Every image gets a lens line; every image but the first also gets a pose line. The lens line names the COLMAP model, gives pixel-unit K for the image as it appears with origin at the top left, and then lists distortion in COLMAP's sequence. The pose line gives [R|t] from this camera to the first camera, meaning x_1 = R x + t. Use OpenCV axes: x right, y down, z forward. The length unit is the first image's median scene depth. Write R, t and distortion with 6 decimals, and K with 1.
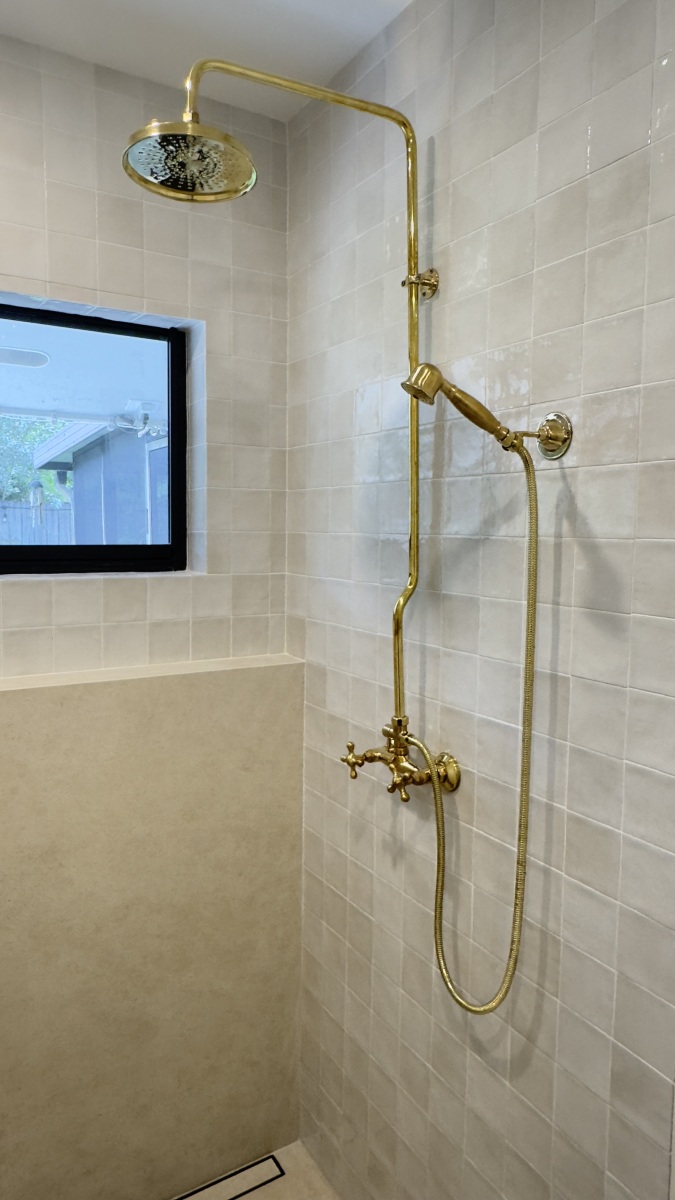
lens RADIAL K [[776.9, 0, 337.5], [0, 776.9, 600.0], [0, 0, 1]] dist [-0.002132, 0.000501]
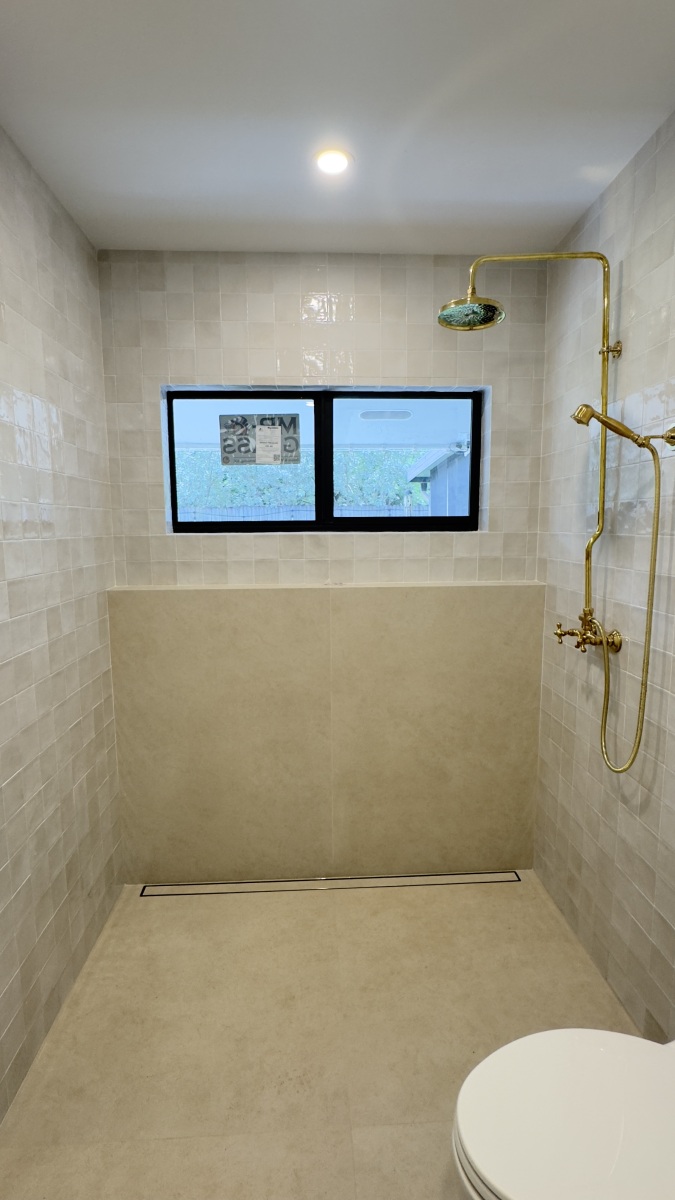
lens RADIAL K [[570.8, 0, 337.5], [0, 570.8, 600.0], [0, 0, 1]] dist [-0.003834, -0.000150]
pose [[0.878611, 0.044173, -0.475490, 0.186530], [-0.025717, 0.998644, 0.045255, 0.086757], [0.476844, -0.027533, 0.878556, -0.363702]]
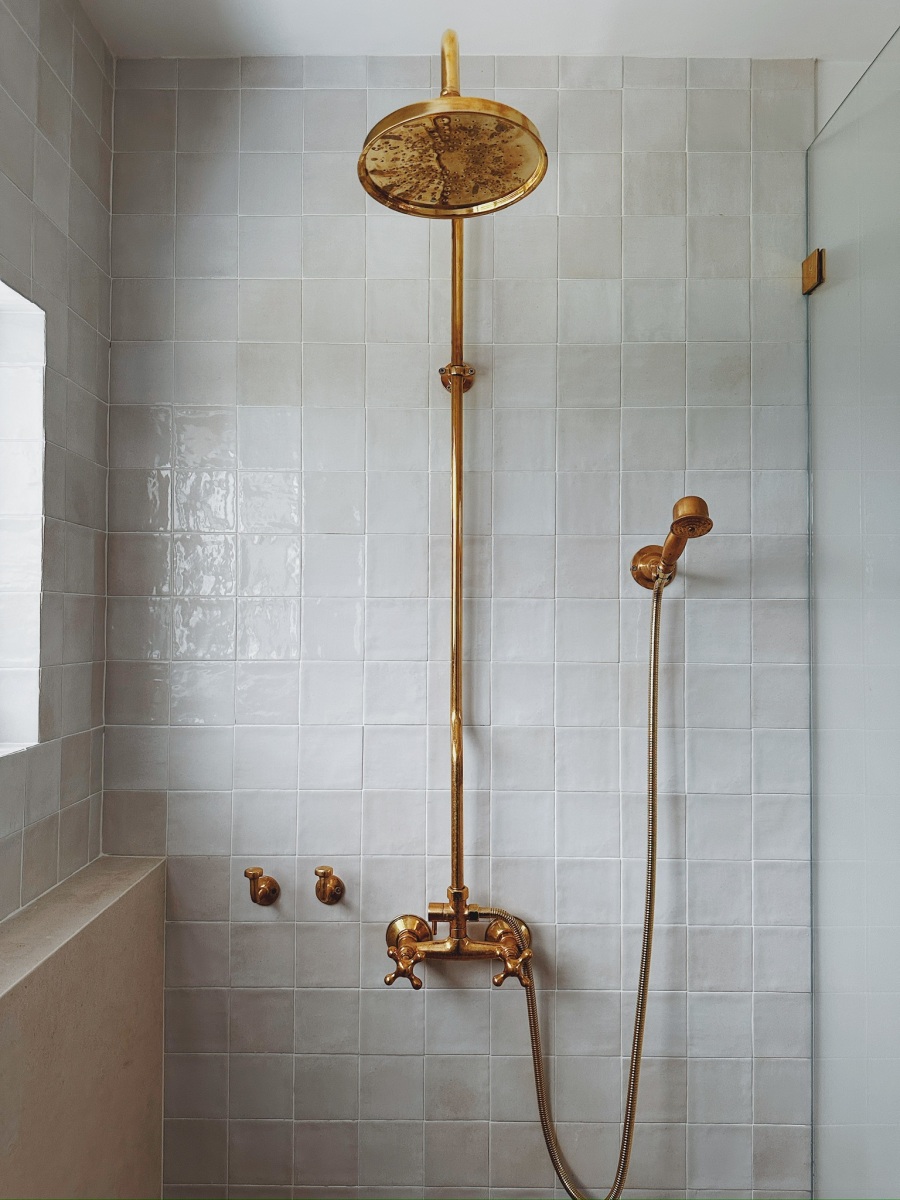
lens RADIAL K [[829.4, 0, 450.0], [0, 829.4, 600.0], [0, 0, 1]] dist [0.007029, -0.021288]
pose [[0.530905, 0.008556, 0.847388, -0.648462], [0.074911, 0.995561, -0.056985, -0.097227], [-0.844114, 0.093732, 0.527908, 0.511058]]
